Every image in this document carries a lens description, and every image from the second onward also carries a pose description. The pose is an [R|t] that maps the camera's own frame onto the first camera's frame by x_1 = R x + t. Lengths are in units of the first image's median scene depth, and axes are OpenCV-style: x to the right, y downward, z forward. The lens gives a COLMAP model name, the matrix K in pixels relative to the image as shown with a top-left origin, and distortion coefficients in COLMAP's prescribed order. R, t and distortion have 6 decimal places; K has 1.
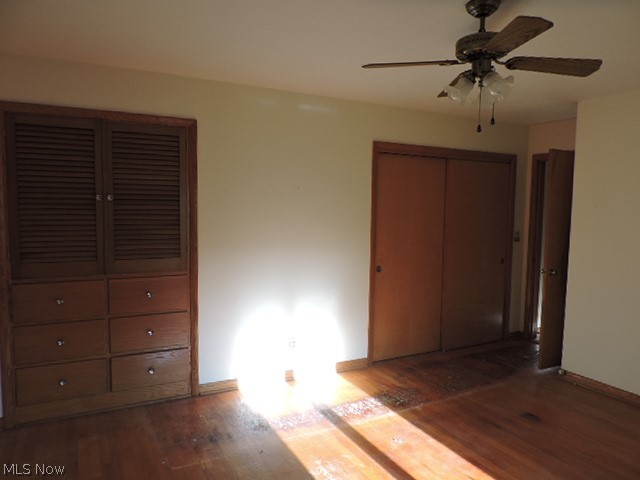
lens RADIAL K [[460.4, 0, 322.0], [0, 460.4, 240.6], [0, 0, 1]] dist [-0.021645, 0.002614]
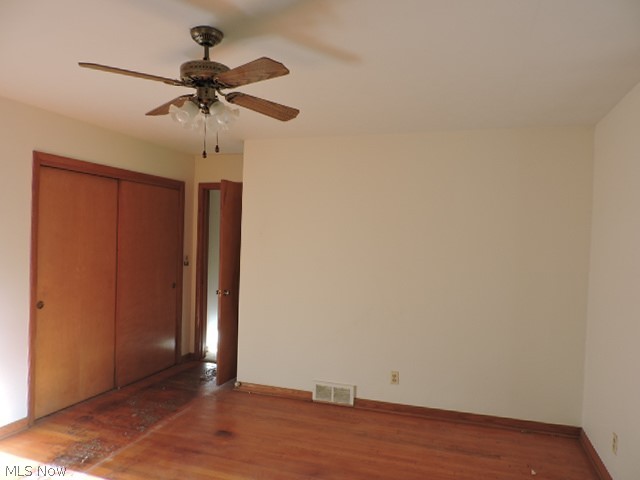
lens RADIAL K [[460.4, 0, 319.1], [0, 460.4, 238.7], [0, 0, 1]] dist [-0.021645, 0.002614]
pose [[0.722987, 0.002662, 0.690856, -0.087654], [0.036614, 0.998440, -0.042164, -0.004239], [-0.689891, 0.055779, 0.721761, 0.058025]]
